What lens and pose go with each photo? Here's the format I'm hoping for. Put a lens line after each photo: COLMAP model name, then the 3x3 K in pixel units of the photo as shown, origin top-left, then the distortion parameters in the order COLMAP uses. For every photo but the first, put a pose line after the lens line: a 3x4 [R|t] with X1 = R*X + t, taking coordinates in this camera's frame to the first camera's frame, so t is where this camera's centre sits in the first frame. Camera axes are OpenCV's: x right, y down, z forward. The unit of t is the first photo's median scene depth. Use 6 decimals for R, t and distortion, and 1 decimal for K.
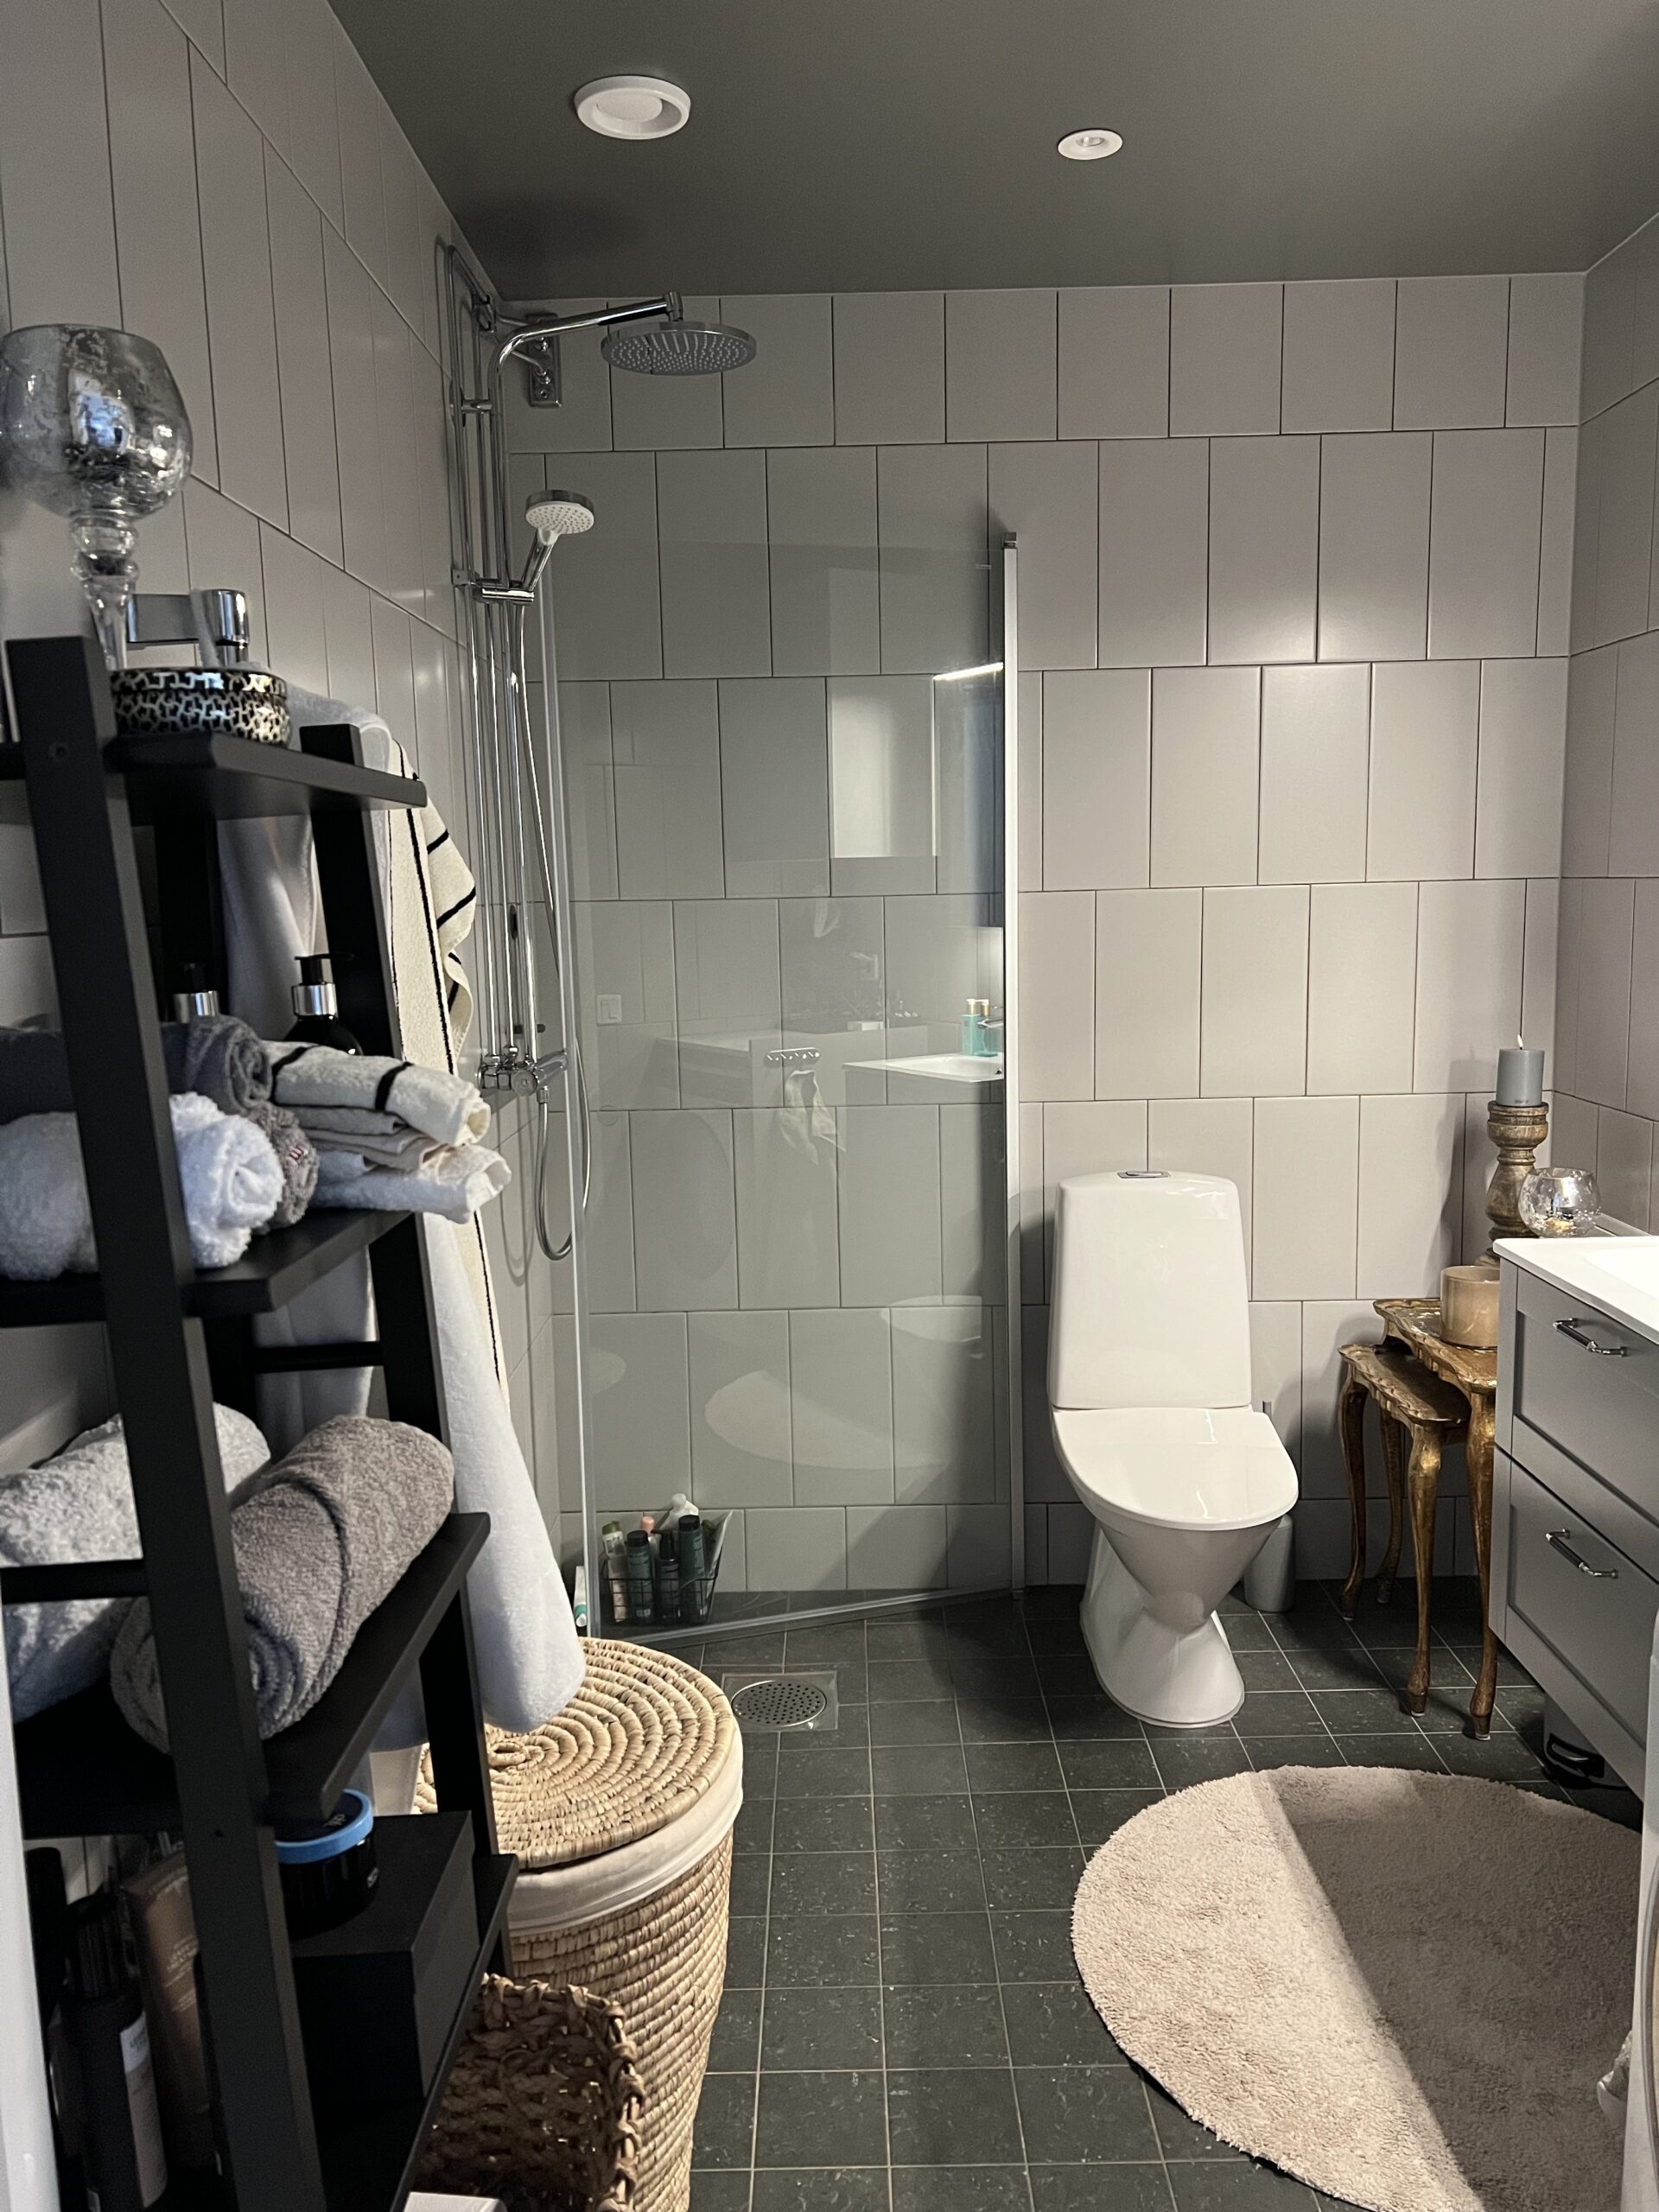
lens RADIAL K [[1670.0, 0, 828.5], [0, 1670.0, 1111.7], [0, 0, 1]] dist [0.038727, -0.027133]
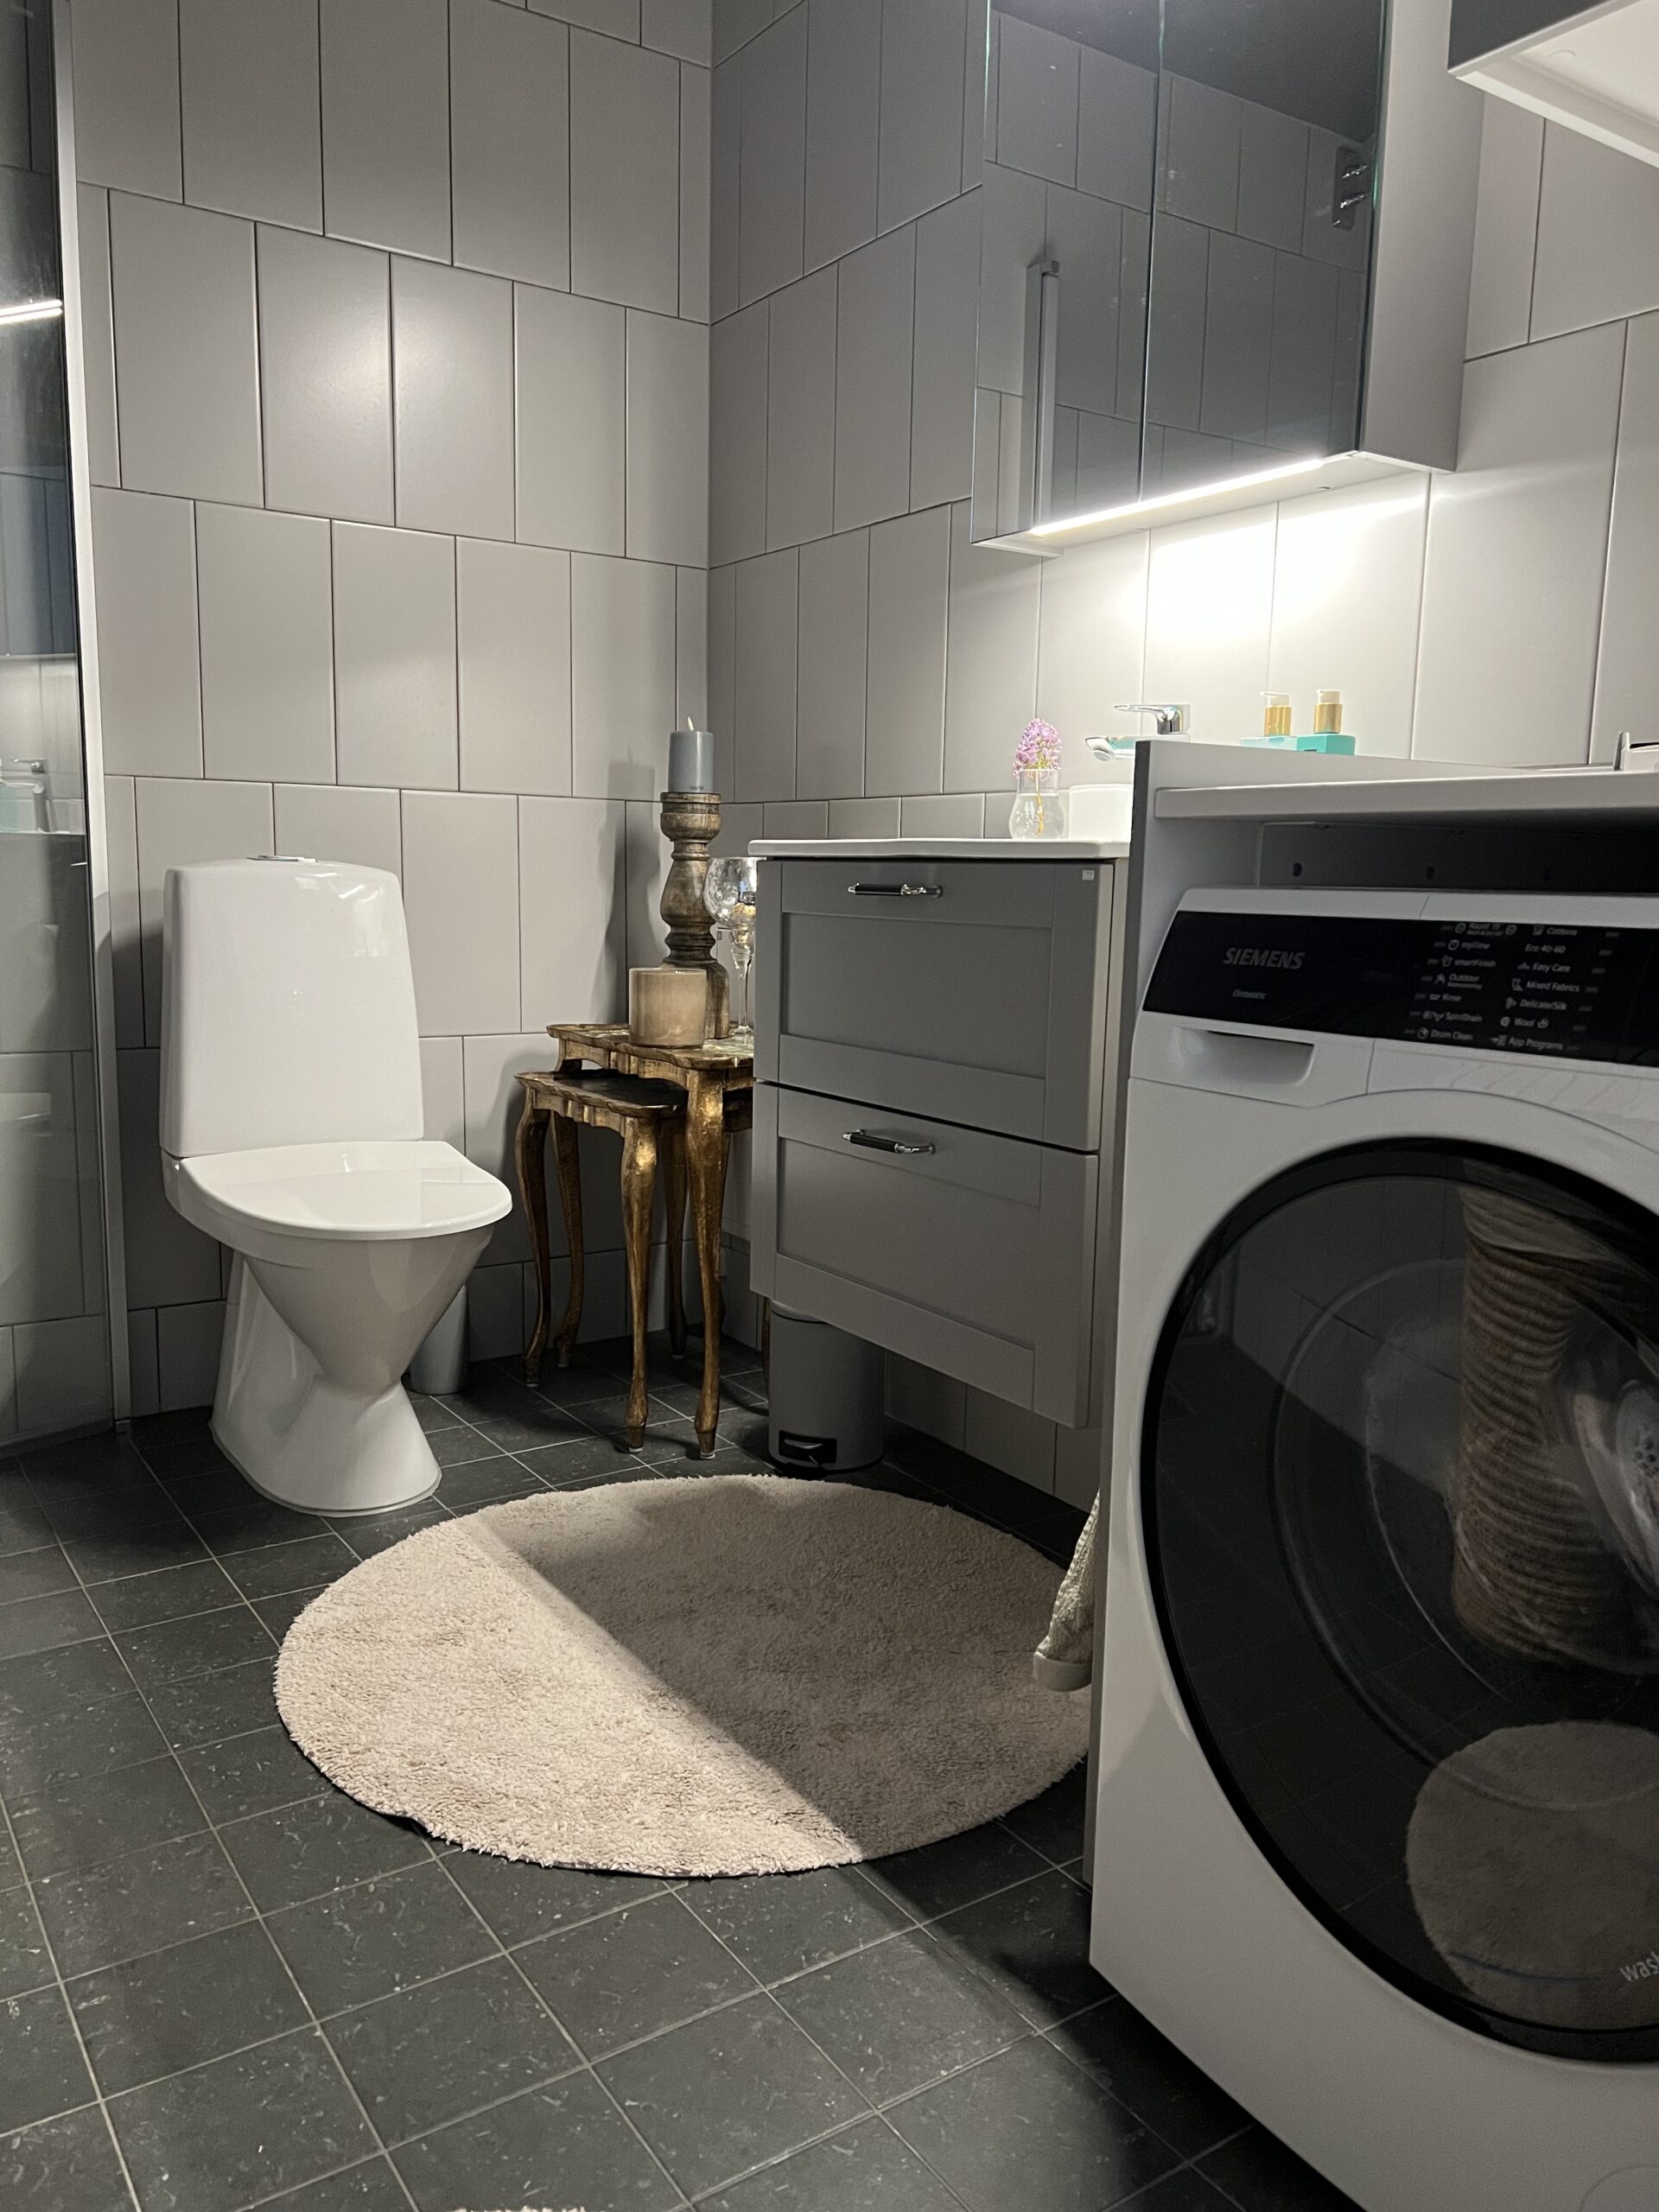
lens RADIAL K [[1670.0, 0, 826.6], [0, 1670.0, 1106.3], [0, 0, 1]] dist [0.038727, -0.027133]
pose [[0.833313, -0.044872, 0.550978, -0.042089], [0.038806, 0.998990, 0.022668, 0.150874], [-0.551438, 0.002492, 0.834212, 0.194767]]
